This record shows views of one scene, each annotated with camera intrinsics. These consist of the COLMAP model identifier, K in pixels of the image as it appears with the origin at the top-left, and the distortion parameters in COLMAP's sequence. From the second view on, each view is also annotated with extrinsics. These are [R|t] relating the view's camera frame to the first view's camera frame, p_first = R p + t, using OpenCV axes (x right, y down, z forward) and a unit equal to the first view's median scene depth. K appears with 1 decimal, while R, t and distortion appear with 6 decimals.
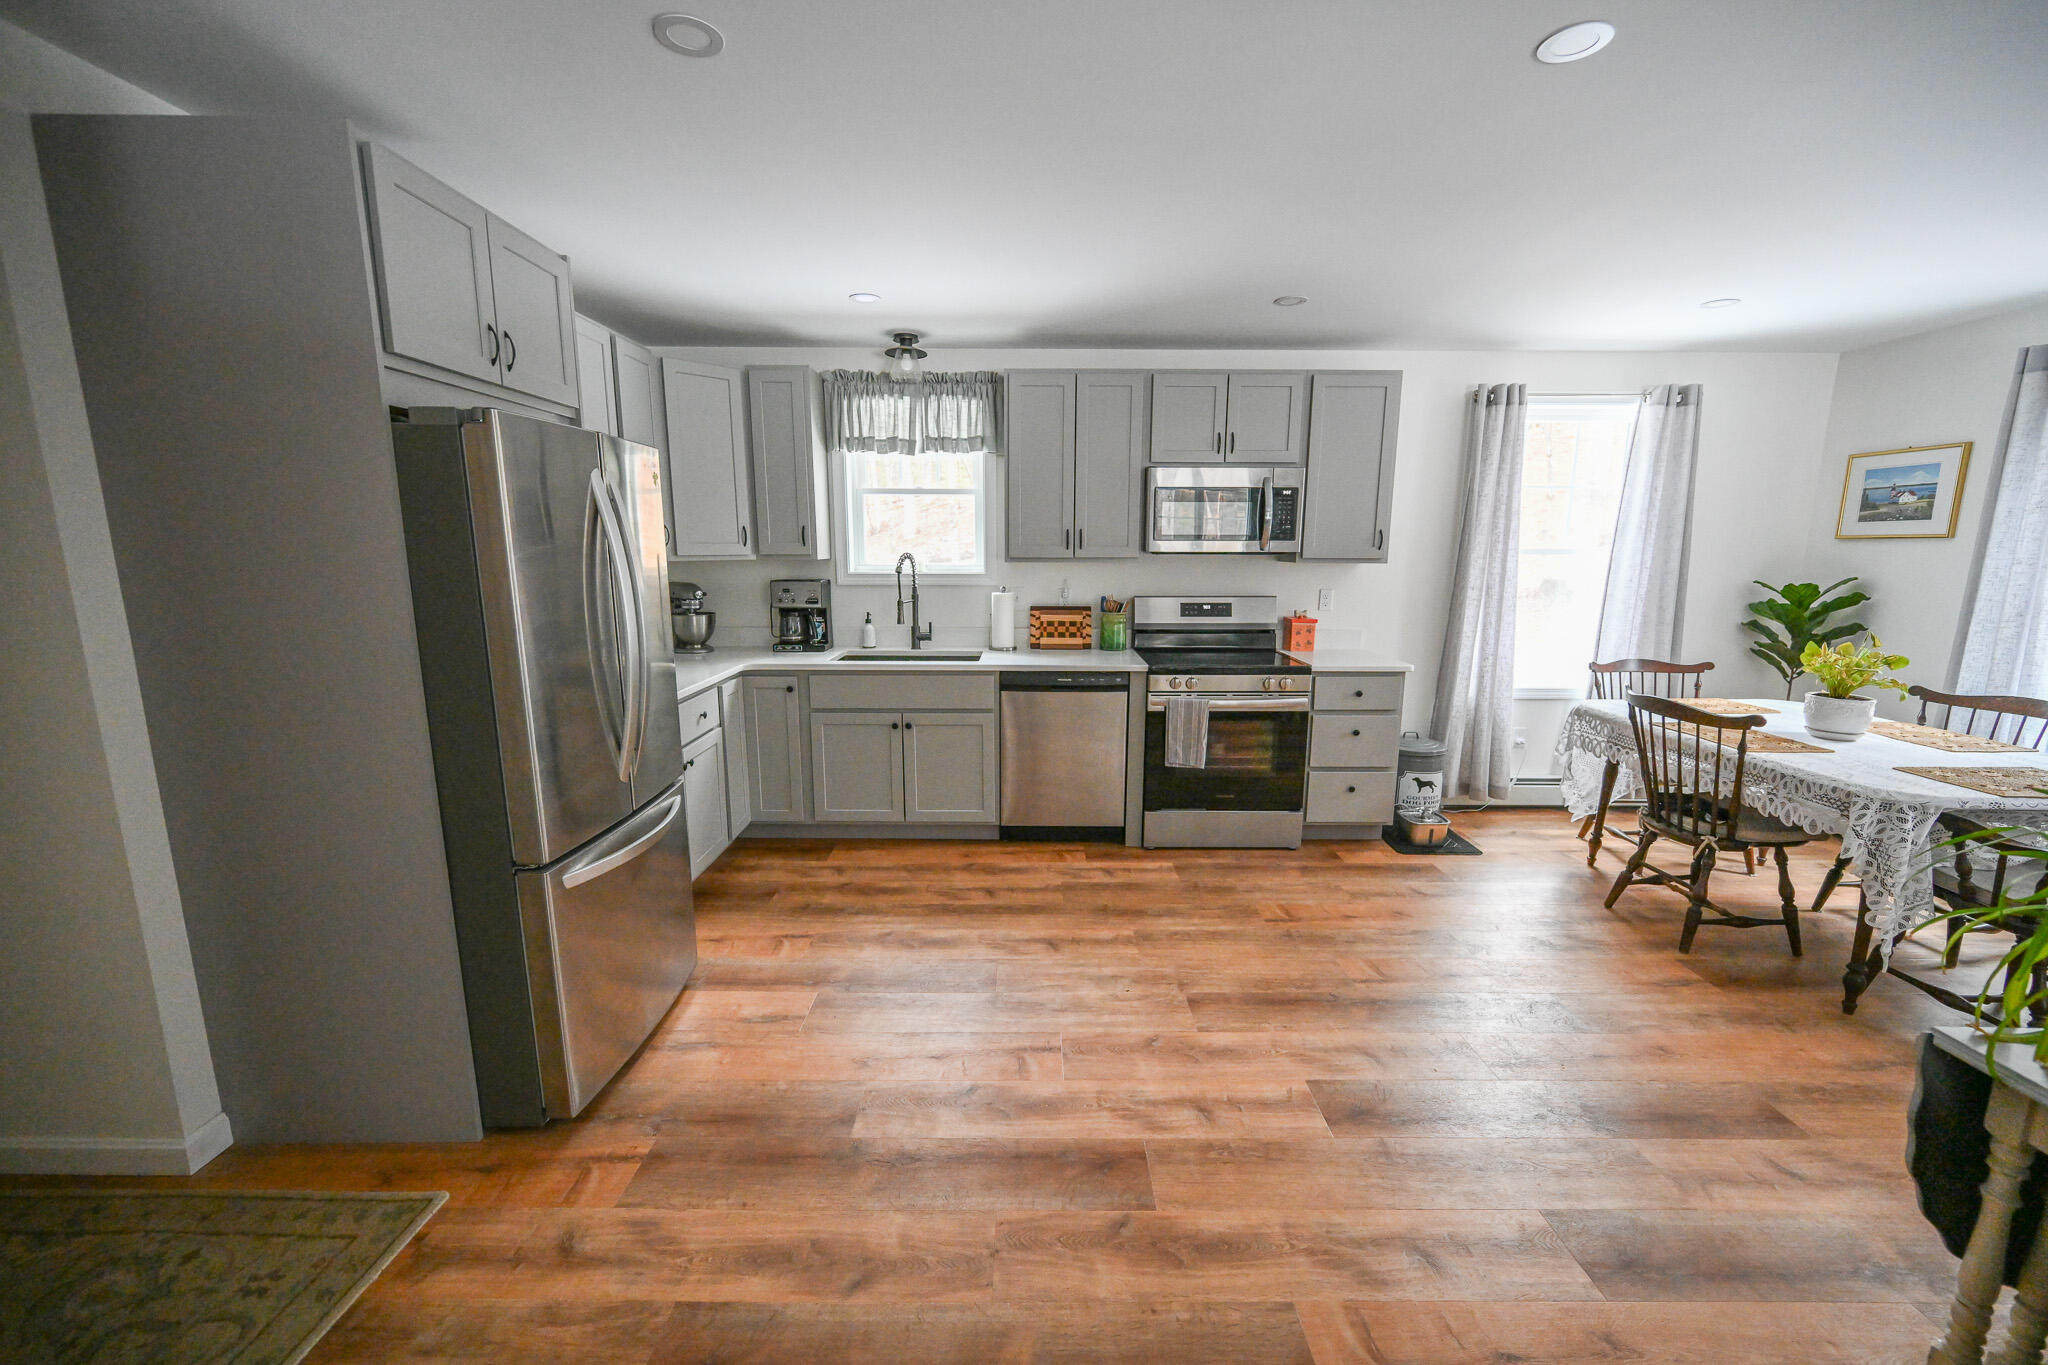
lens RADIAL K [[804.9, 0, 1110.6], [0, 804.9, 685.1], [0, 0, 1]] dist [0.000345, -0.000253]
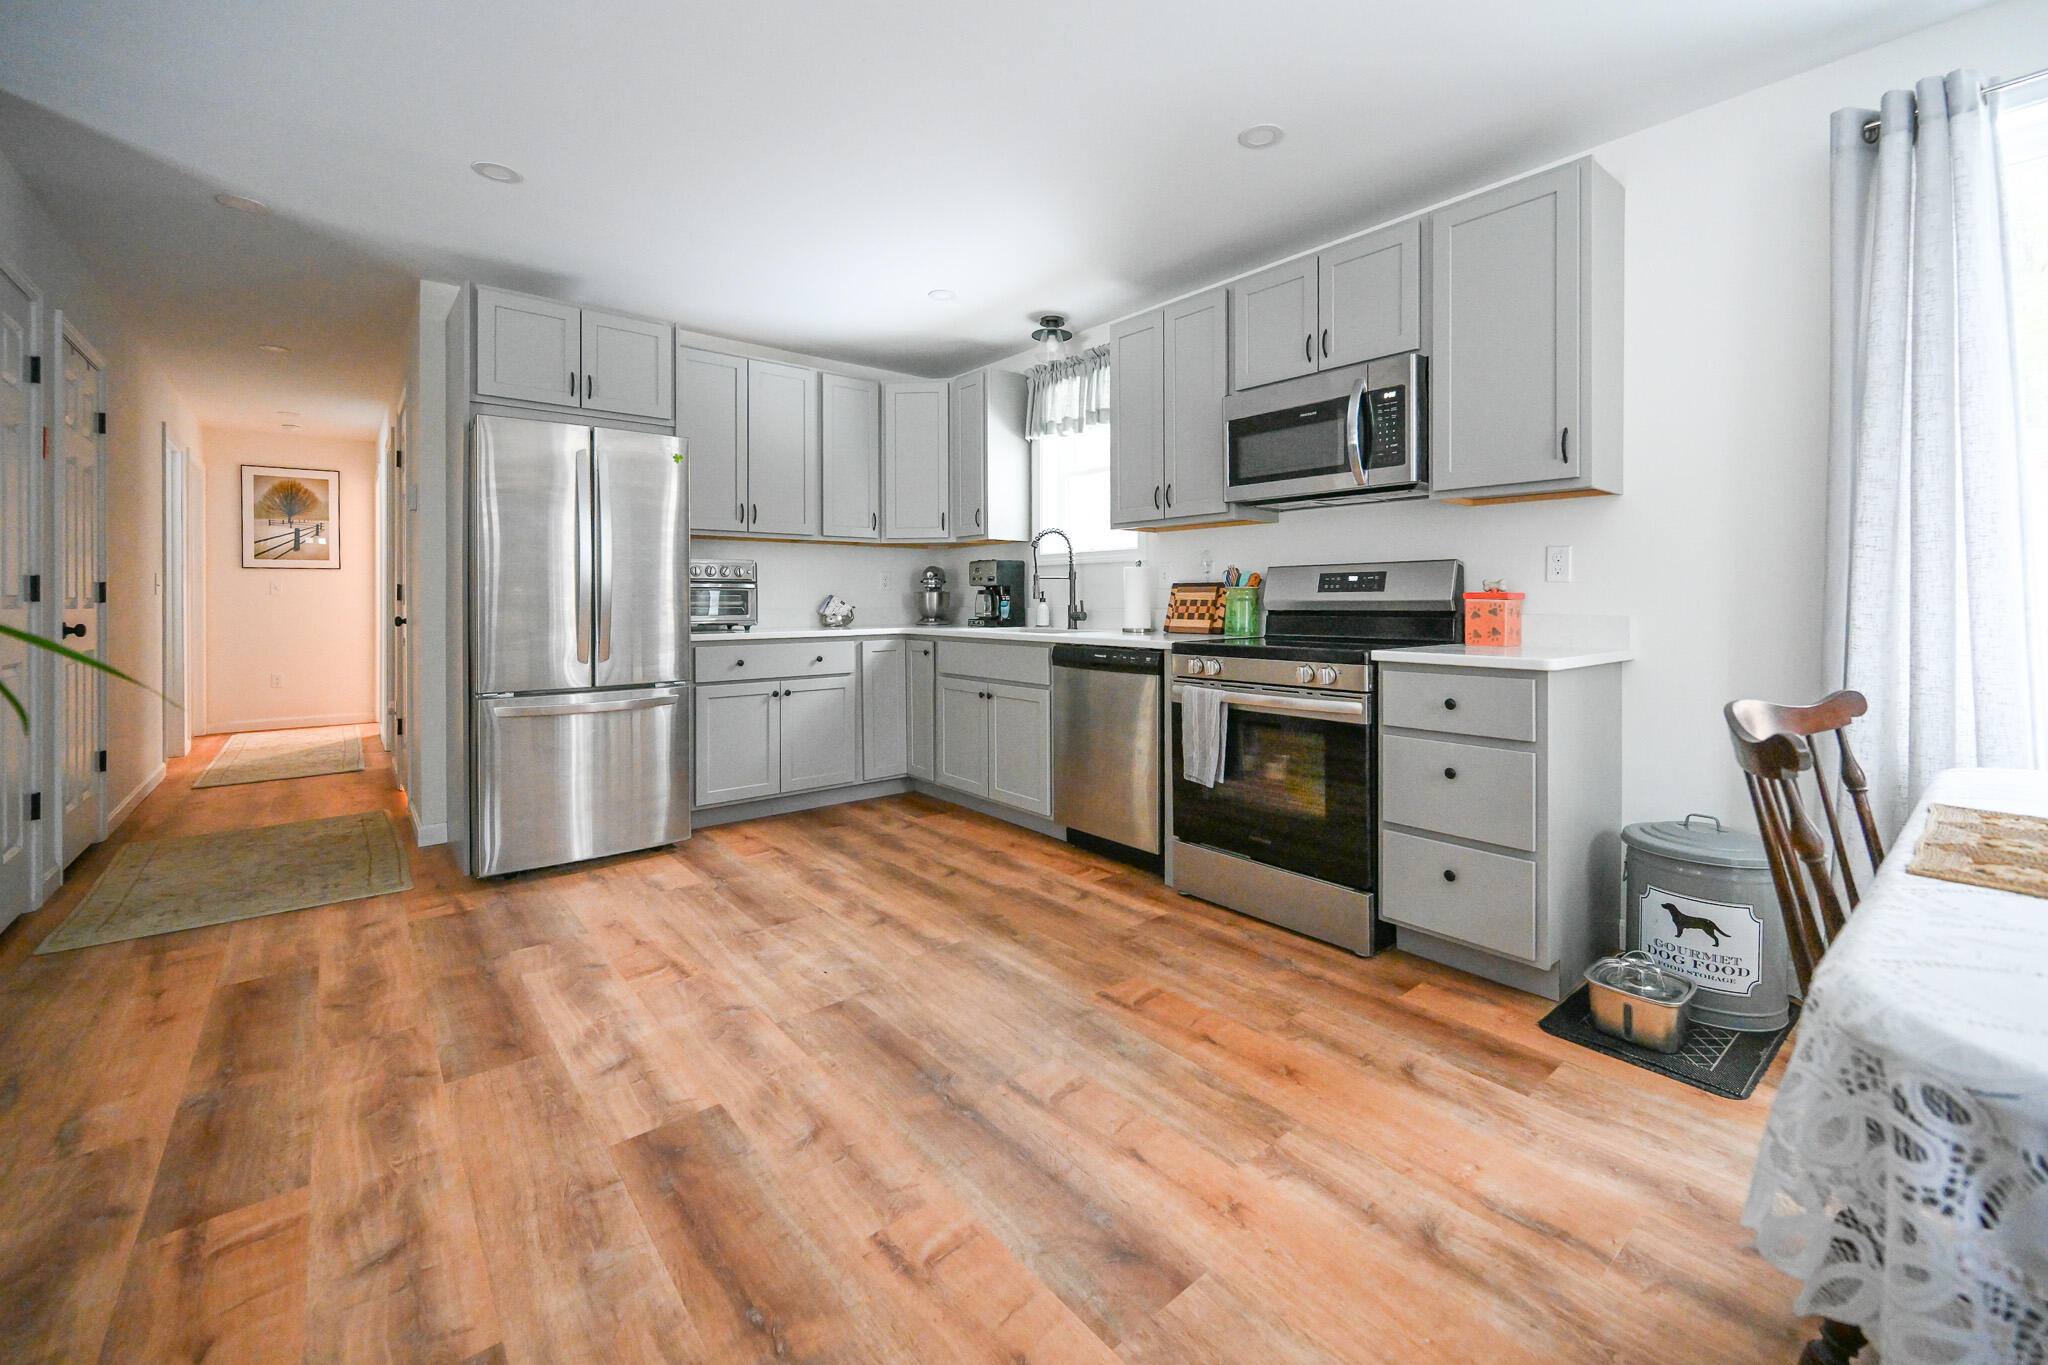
lens RADIAL K [[911.7, 0, 1099.1], [0, 911.7, 589.0], [0, 0, 1]] dist [0.001376, 0.000195]
pose [[0.610494, -0.023500, -0.791672, 0.694920], [-0.125320, 0.984102, -0.125852, 0.044618], [0.782043, 0.176044, 0.597843, 0.407188]]
